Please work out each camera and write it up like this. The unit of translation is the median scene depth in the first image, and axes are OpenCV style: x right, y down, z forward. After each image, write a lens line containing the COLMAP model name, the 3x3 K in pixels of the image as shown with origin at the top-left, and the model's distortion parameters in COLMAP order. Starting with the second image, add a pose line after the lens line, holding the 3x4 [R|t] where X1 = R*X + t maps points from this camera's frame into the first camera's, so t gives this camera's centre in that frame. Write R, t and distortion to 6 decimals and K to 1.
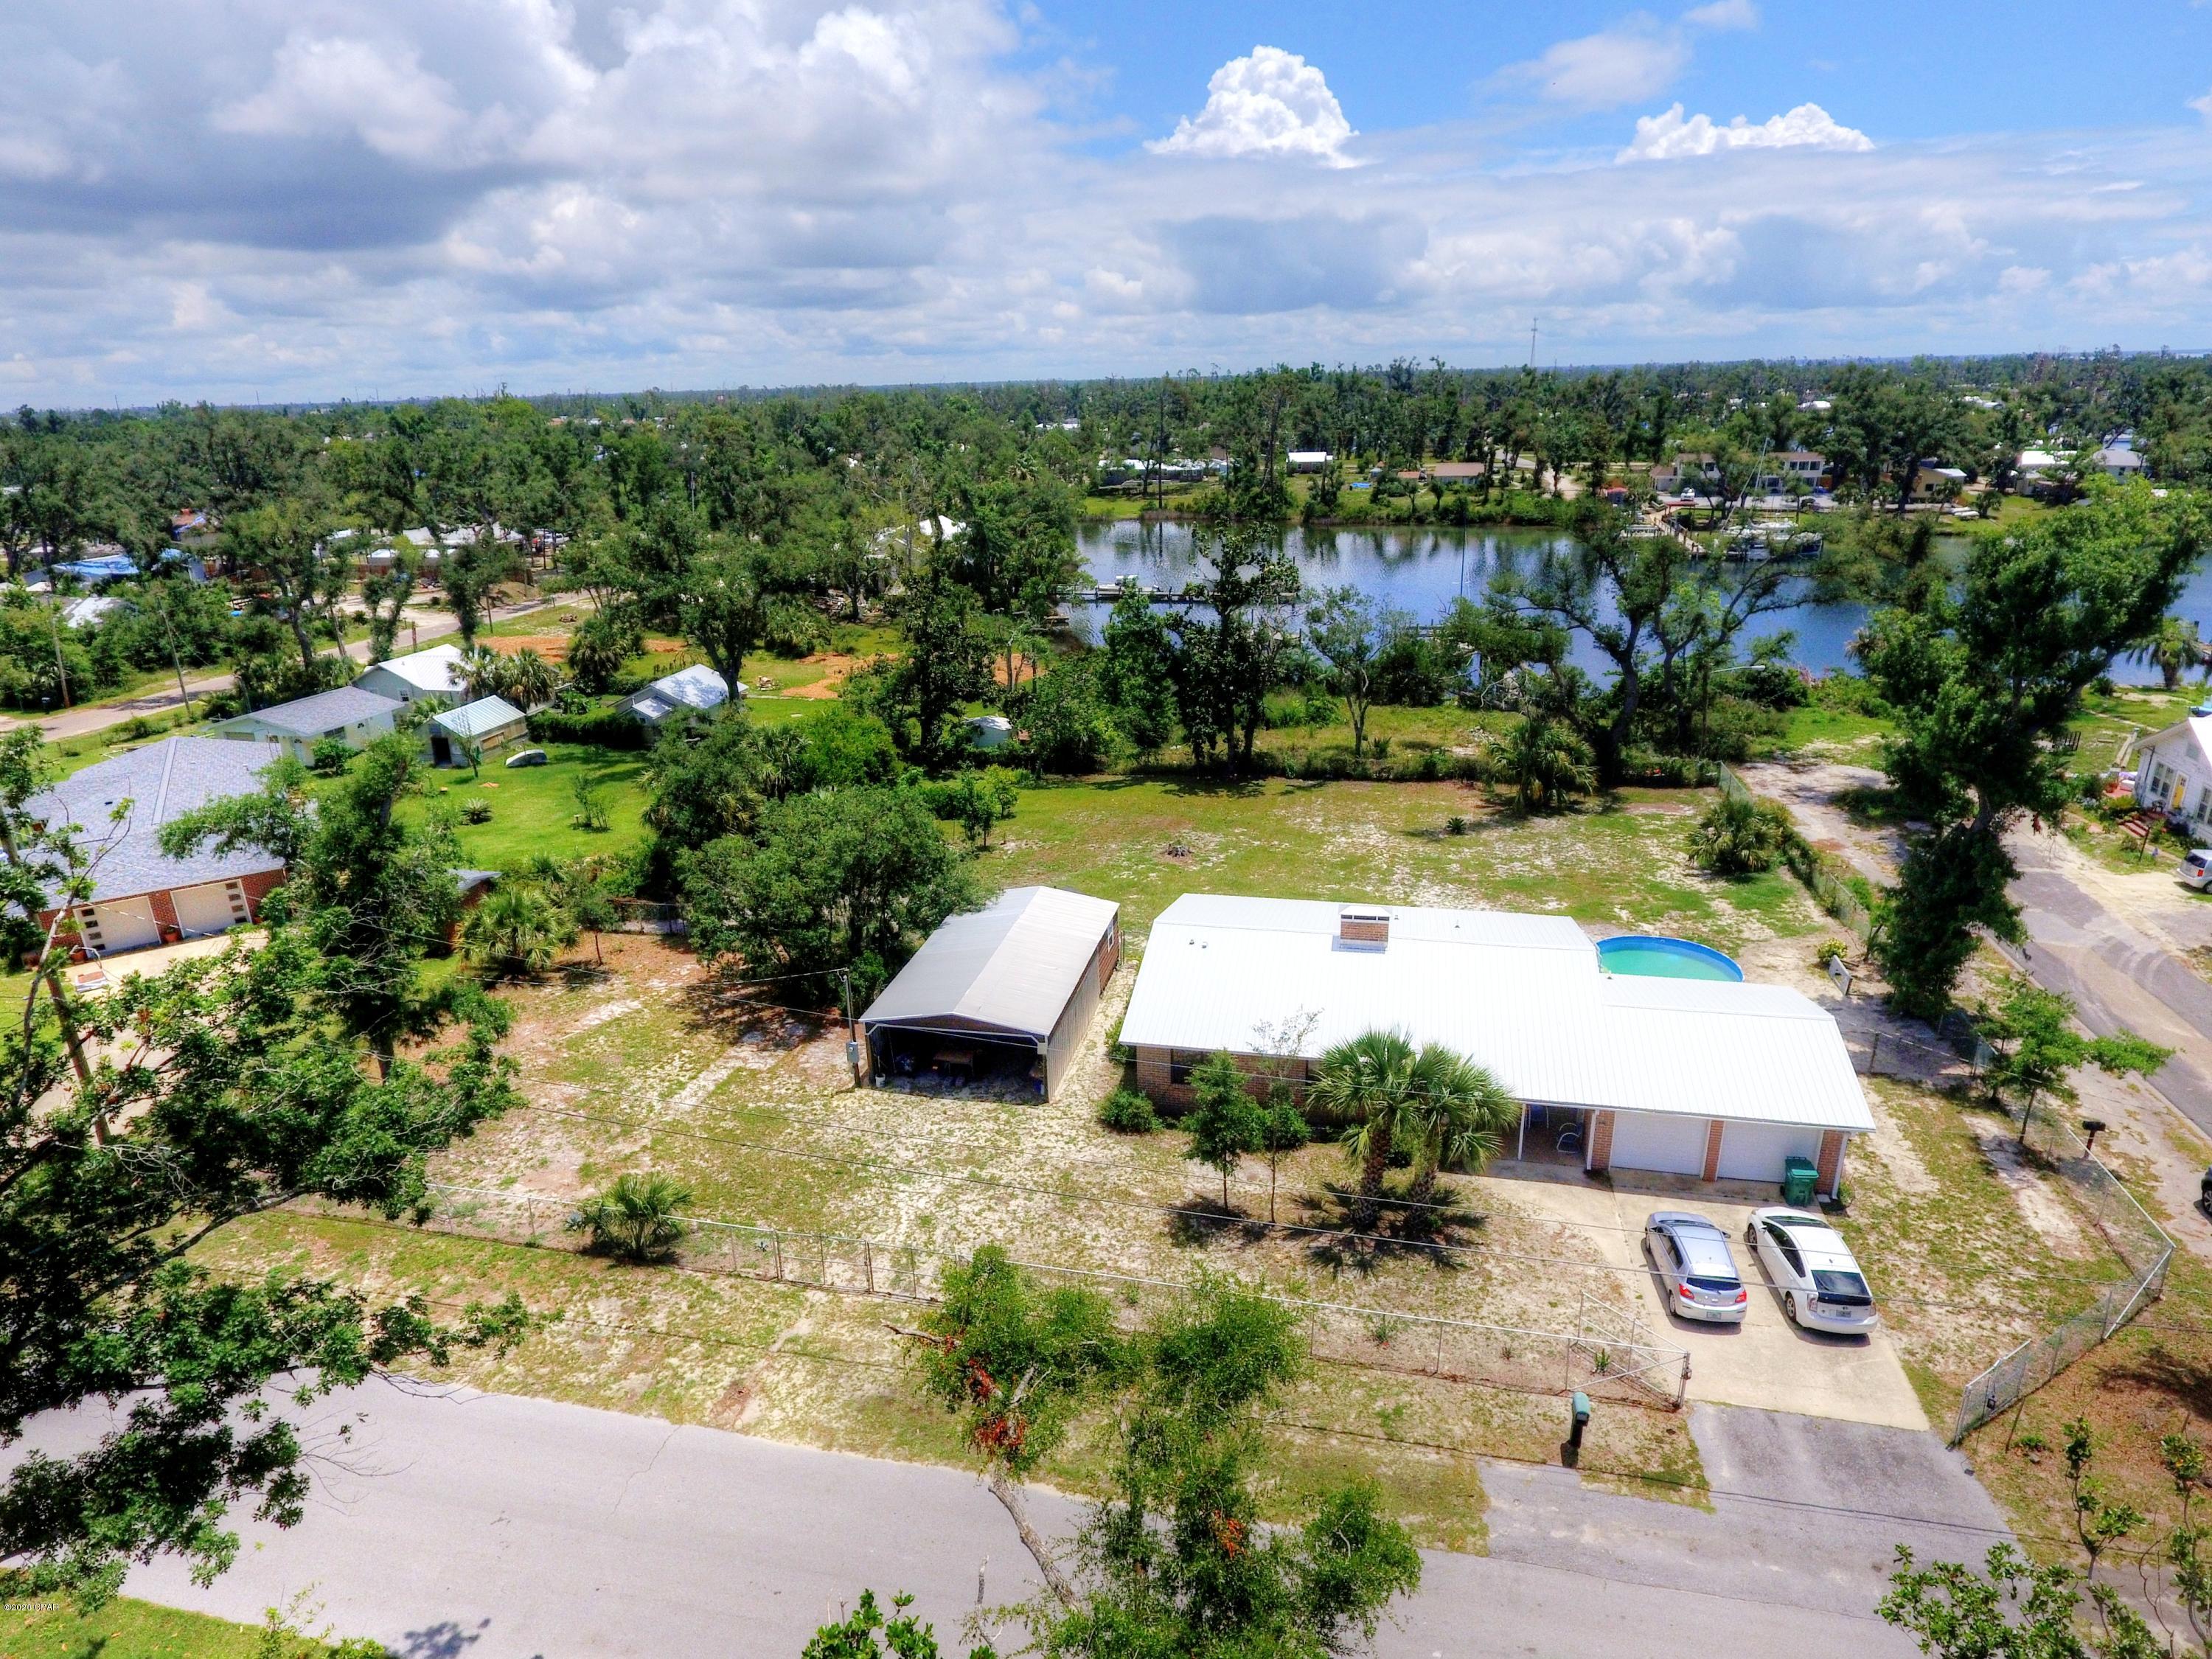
lens RADIAL K [[1293.2, 0, 1104.1], [0, 1293.2, 829.8], [0, 0, 1]] dist [-0.005642, 0.002215]
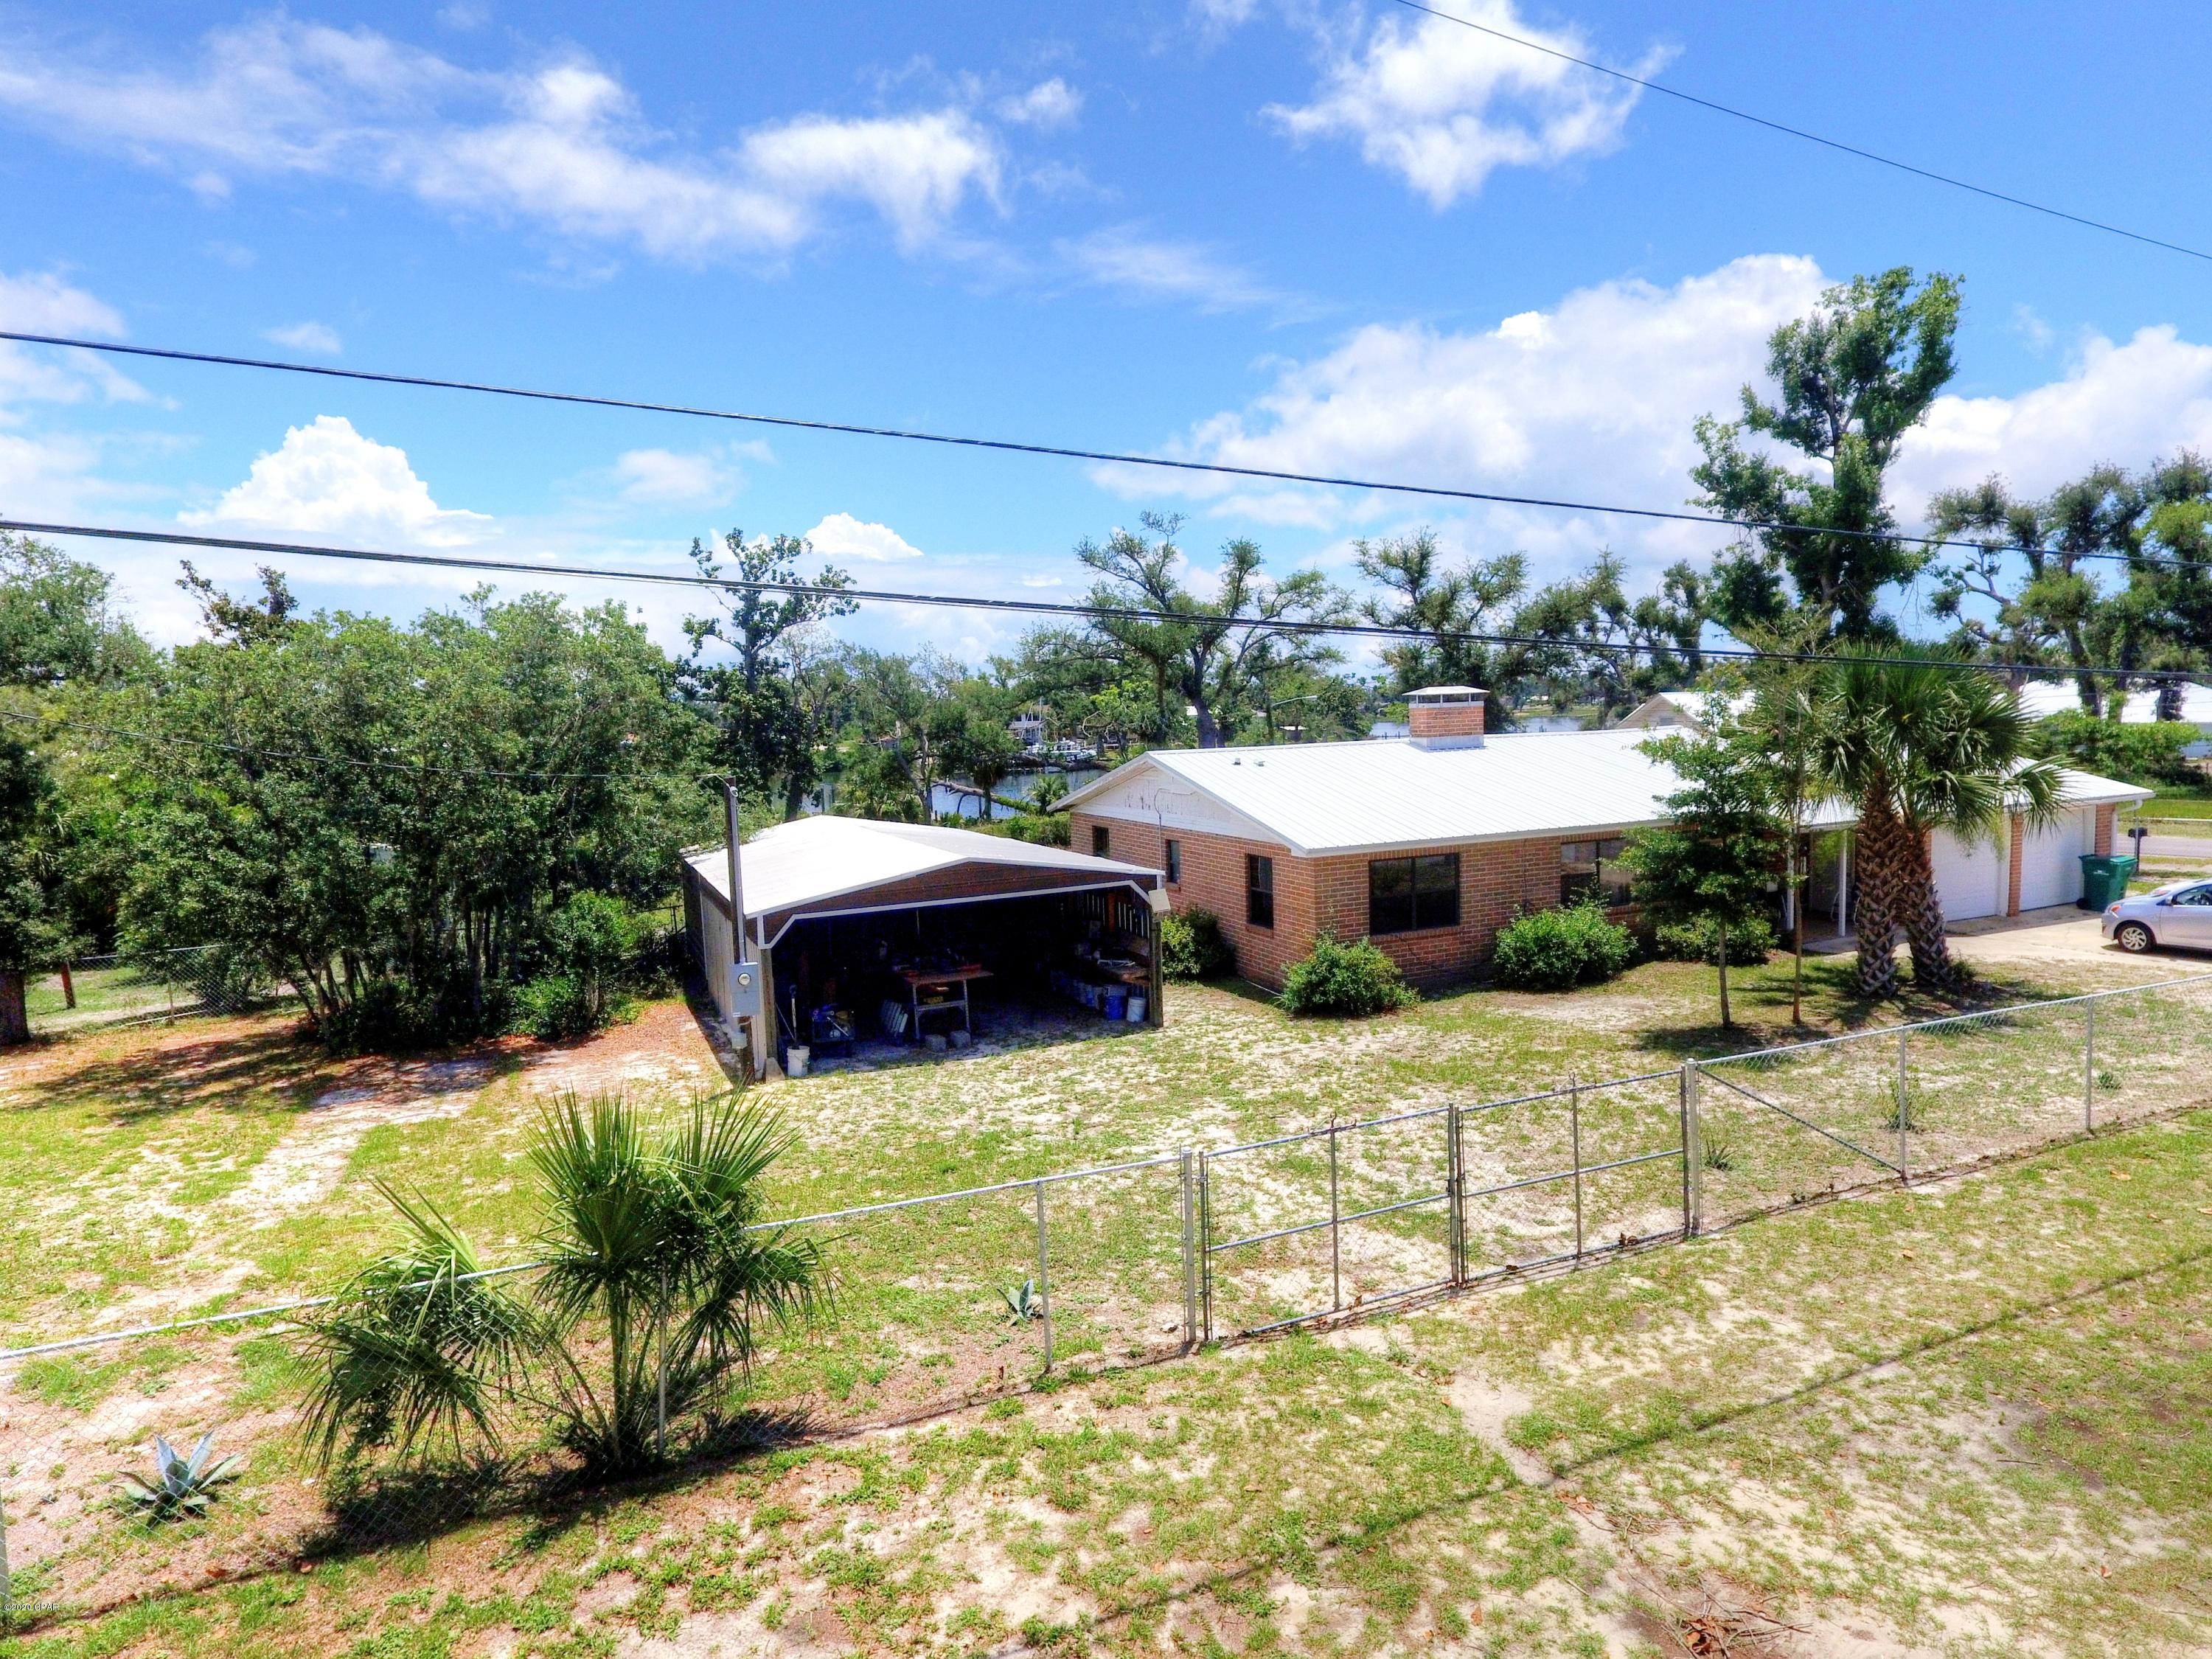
lens RADIAL K [[1293.2, 0, 1102.0], [0, 1293.2, 827.8], [0, 0, 1]] dist [-0.004669, 0.000300]
pose [[0.813328, -0.055233, 0.579177, -0.249853], [0.206798, 0.957921, -0.199052, 0.168668], [-0.543812, 0.281667, 0.790527, 0.437367]]
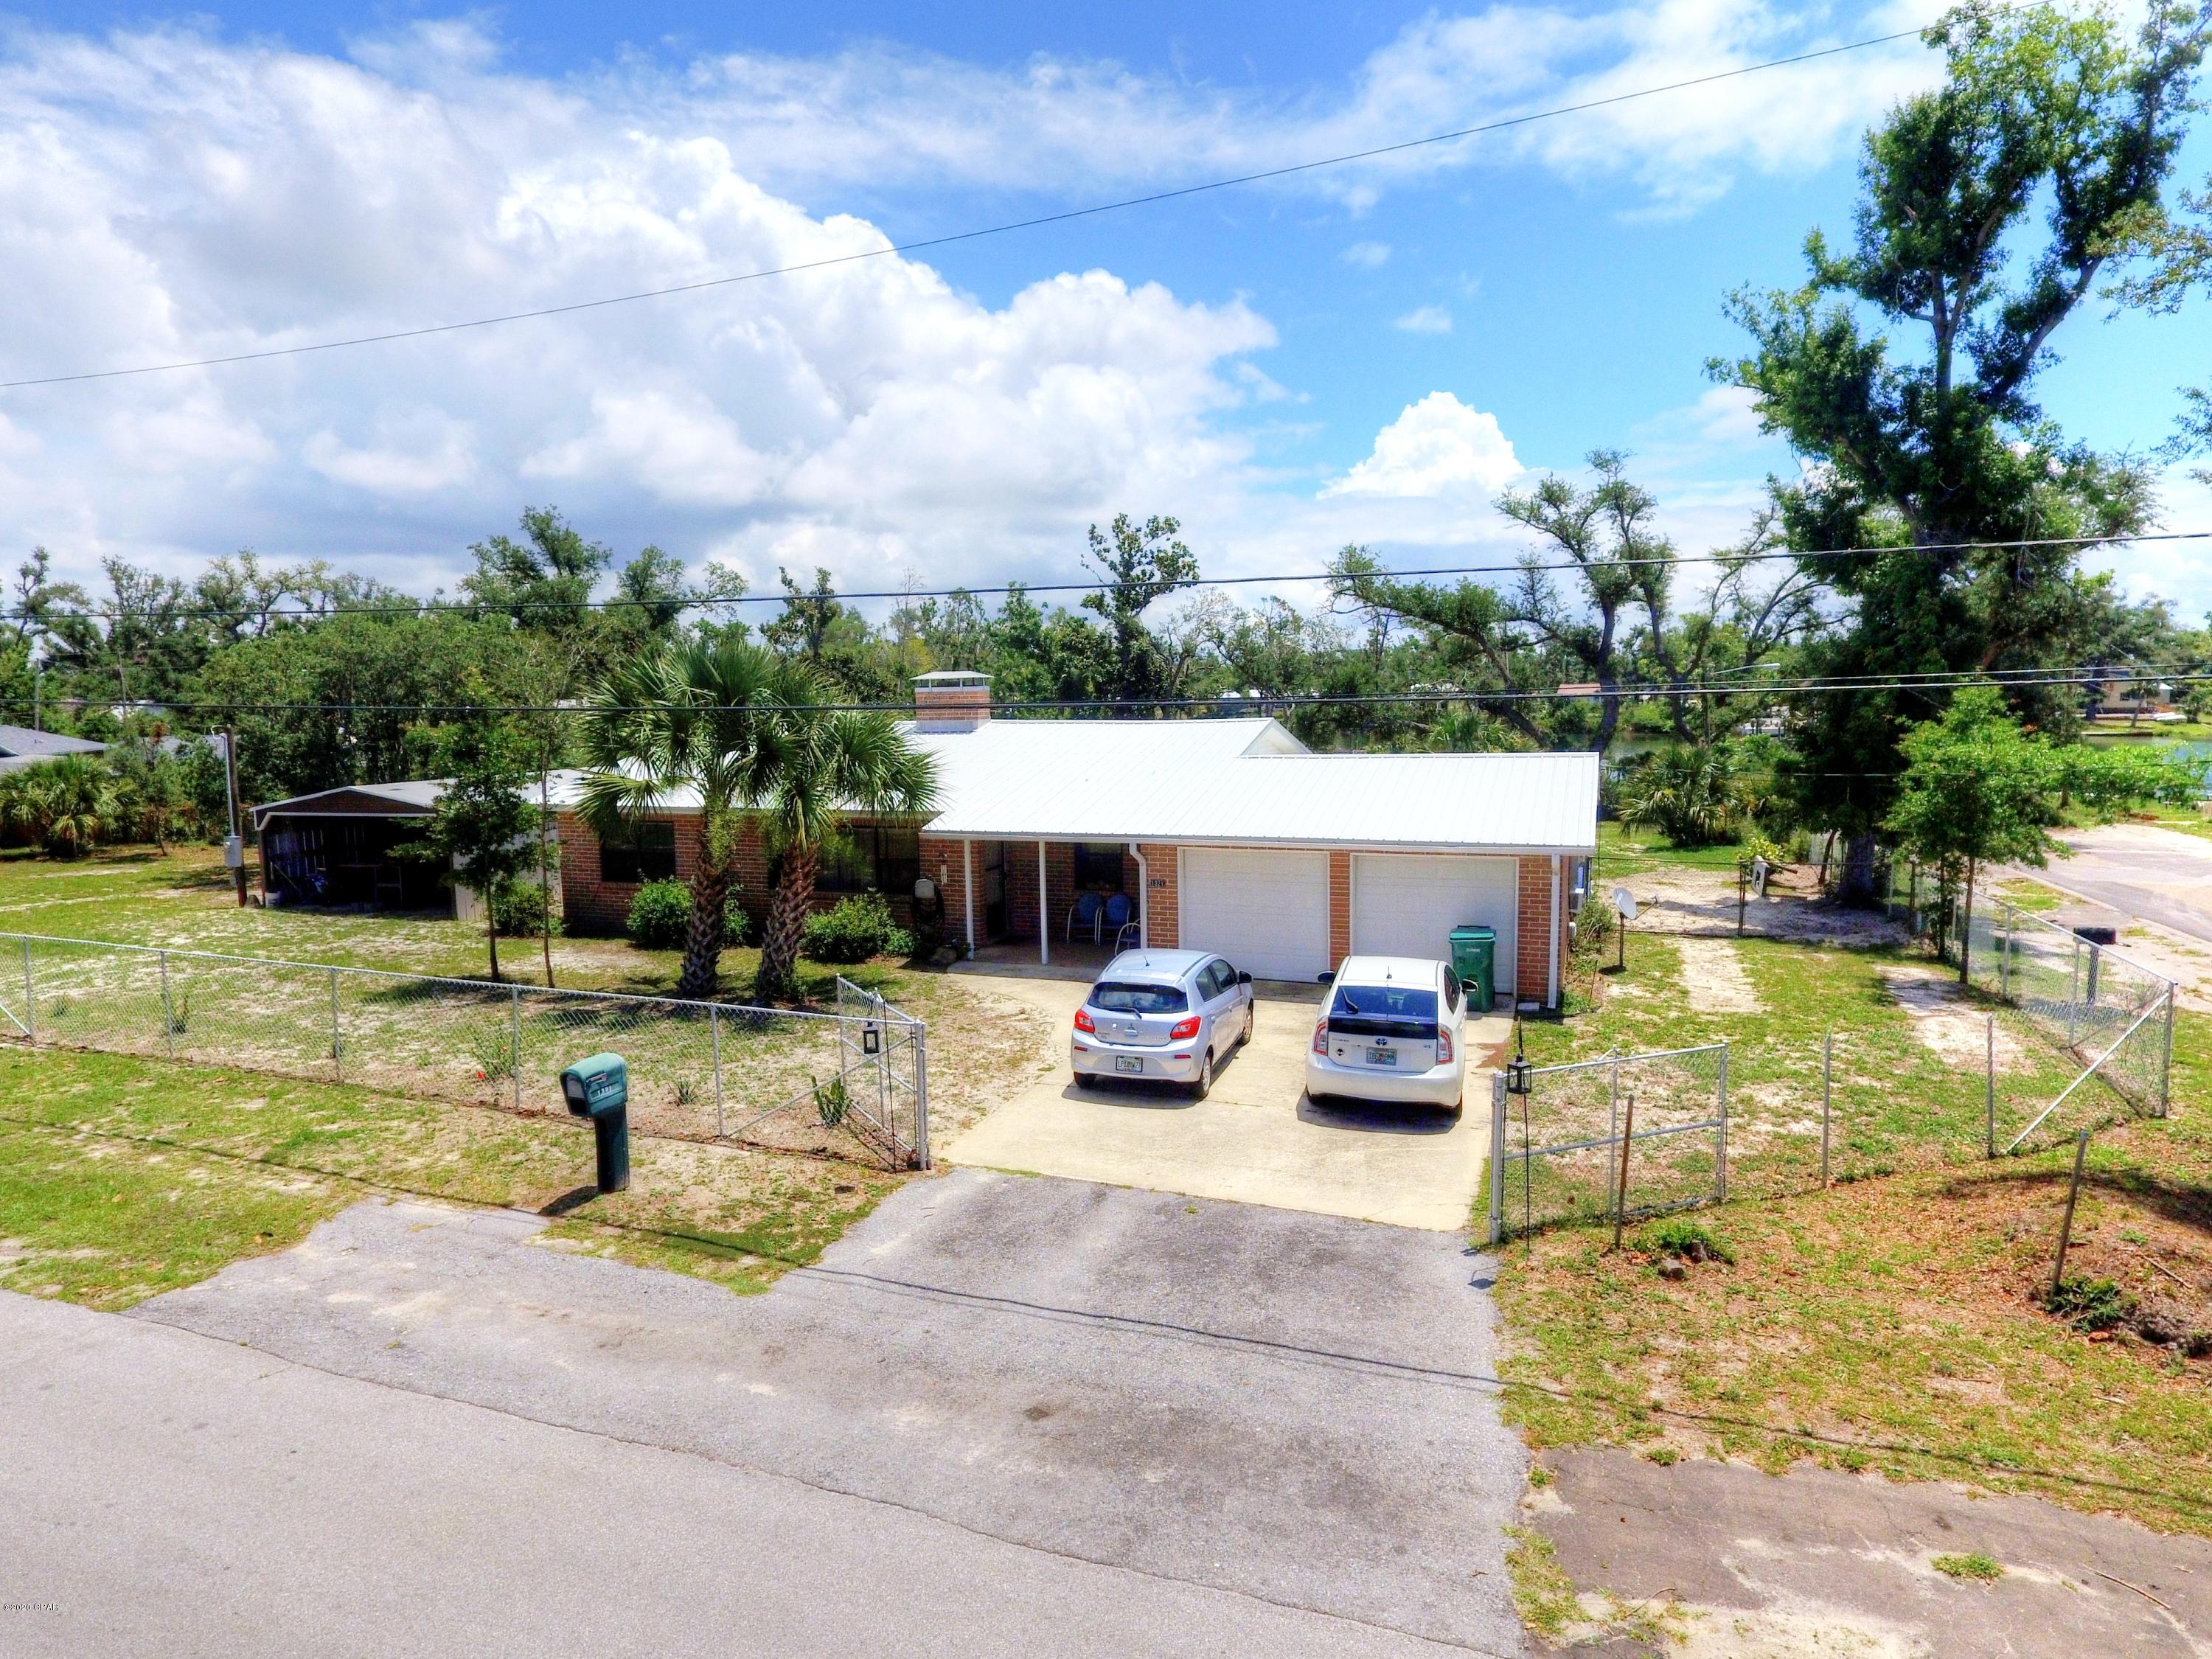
lens RADIAL K [[1293.2, 0, 1104.1], [0, 1293.2, 829.8], [0, 0, 1]] dist [-0.005642, 0.002215]
pose [[0.989291, 0.026961, -0.143447, 0.285399], [-0.058255, 0.974055, -0.218686, 0.213593], [0.133830, 0.224700, 0.965194, 0.273728]]
